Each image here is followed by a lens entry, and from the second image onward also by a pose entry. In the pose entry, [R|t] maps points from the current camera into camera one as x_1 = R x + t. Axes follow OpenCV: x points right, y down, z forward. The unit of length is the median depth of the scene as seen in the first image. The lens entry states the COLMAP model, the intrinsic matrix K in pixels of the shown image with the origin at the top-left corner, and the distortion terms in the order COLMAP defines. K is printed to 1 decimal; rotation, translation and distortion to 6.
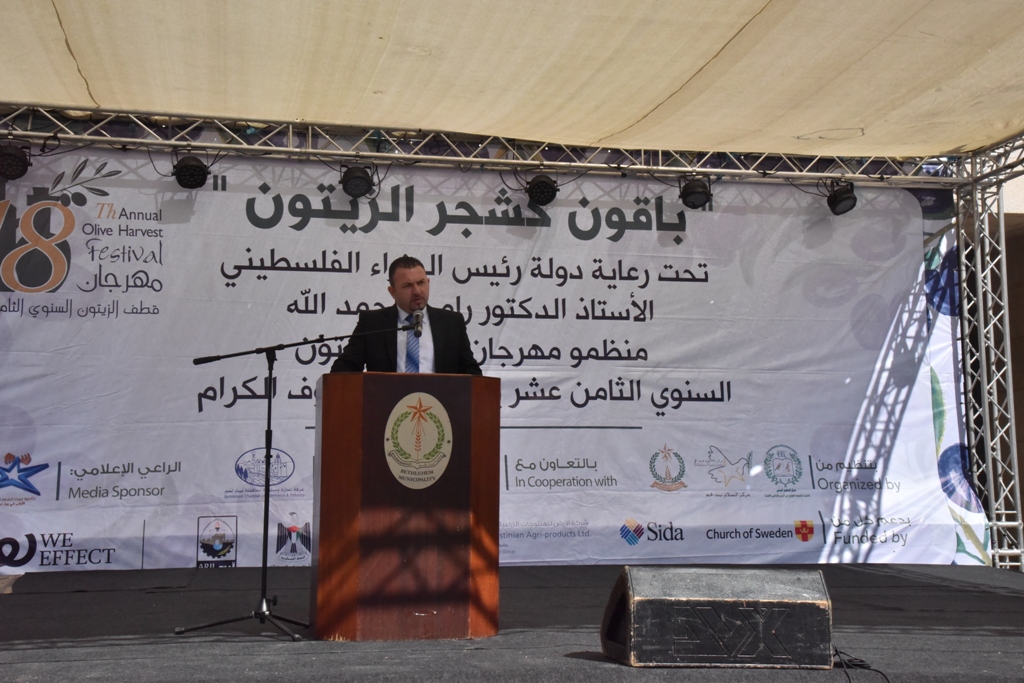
lens RADIAL K [[1364.7, 0, 515.7], [0, 1364.7, 339.2], [0, 0, 1]] dist [0.214601, 0.000000]
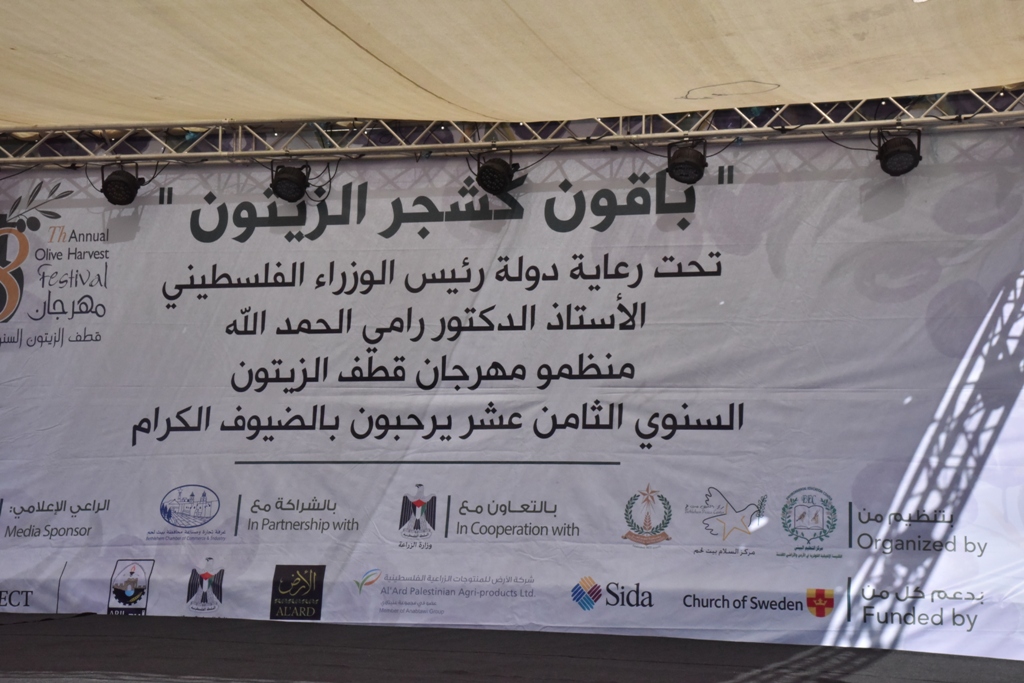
lens RADIAL K [[1883.9, 0, 509.7], [0, 1883.9, 327.6], [0, 0, 1]] dist [0.443865, 0.000000]
pose [[0.864066, -0.034239, -0.502213, 0.608978], [0.027211, 0.999402, -0.021319, 0.007618], [0.502642, 0.004755, 0.864481, 0.016037]]
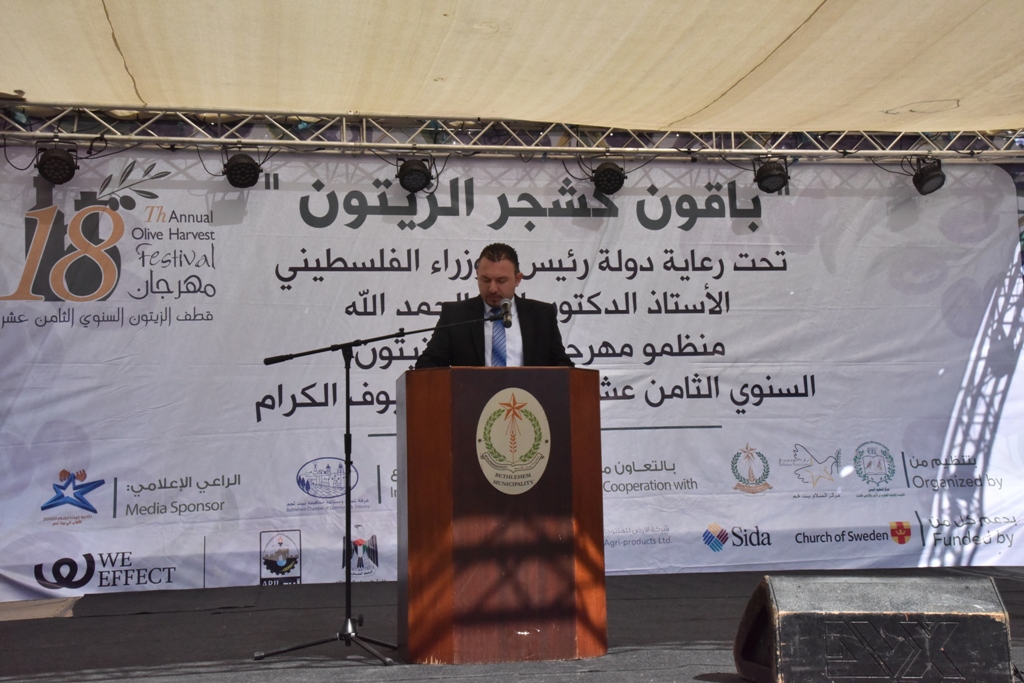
lens RADIAL K [[1364.7, 0, 514.6], [0, 1364.7, 341.7], [0, 0, 1]] dist [0.214601, 0.000000]
pose [[0.999163, -0.028714, -0.029124, -0.021710], [0.028590, 0.999580, -0.004693, 0.006782], [0.029246, 0.003856, 0.999565, 0.052759]]
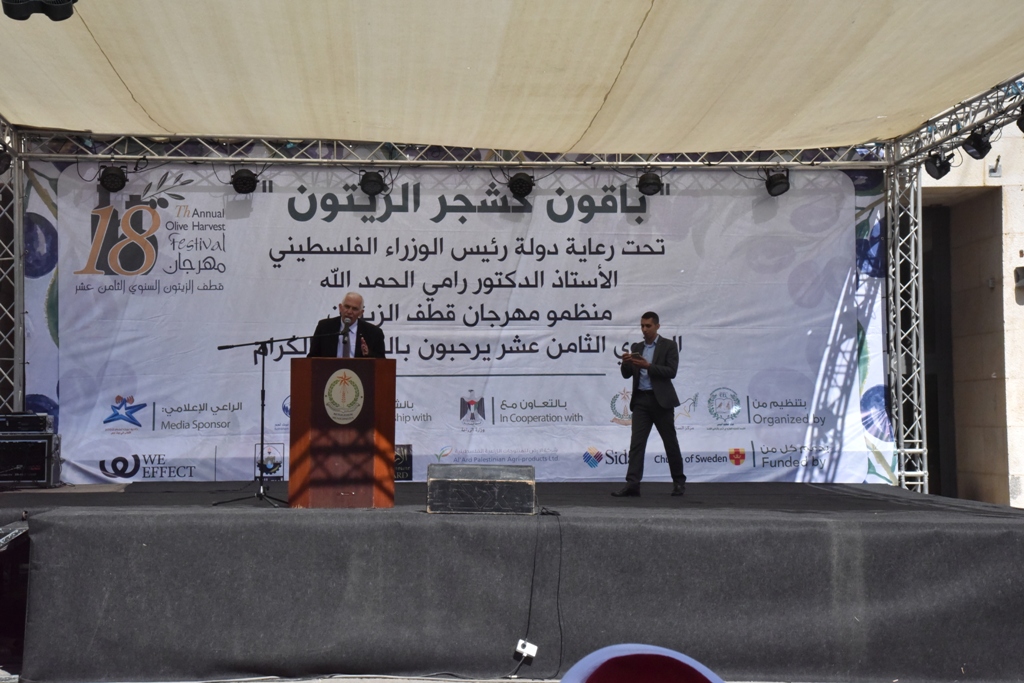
lens RADIAL K [[1738.4, 0, 510.8], [0, 1738.4, 341.8], [0, 0, 1]] dist [0.363150, 0.000000]
pose [[0.991755, -0.005330, -0.128034, 0.215346], [0.013341, 0.998000, 0.061788, -0.065562], [0.127449, -0.062986, 0.989843, -0.588542]]
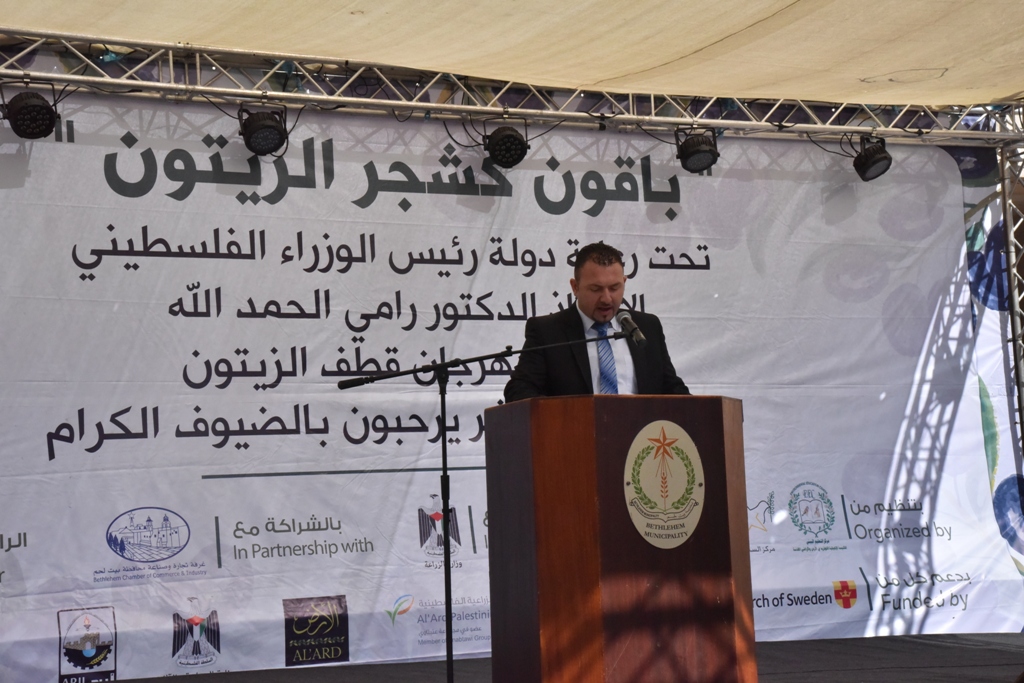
lens RADIAL K [[1883.9, 0, 517.1], [0, 1883.9, 338.6], [0, 0, 1]] dist [0.443865, 0.000000]
pose [[0.979938, -0.013490, 0.198845, -0.183522], [0.014291, 0.999895, -0.002595, -0.002409], [-0.198789, 0.005385, 0.980028, -0.005026]]
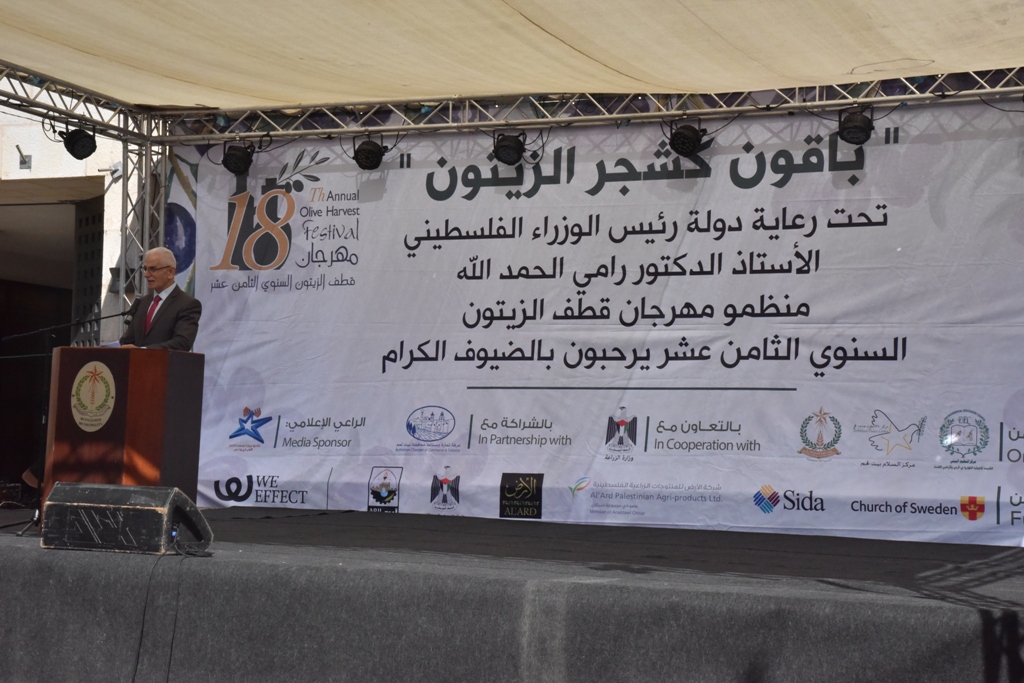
lens RADIAL K [[1883.9, 0, 525.8], [0, 1883.9, 343.3], [0, 0, 1]] dist [0.443865, 0.000000]
pose [[0.813487, -0.011686, -0.581466, 0.709773], [0.034257, 0.999025, 0.027849, -0.008625], [0.580574, -0.042574, 0.813094, -0.152479]]
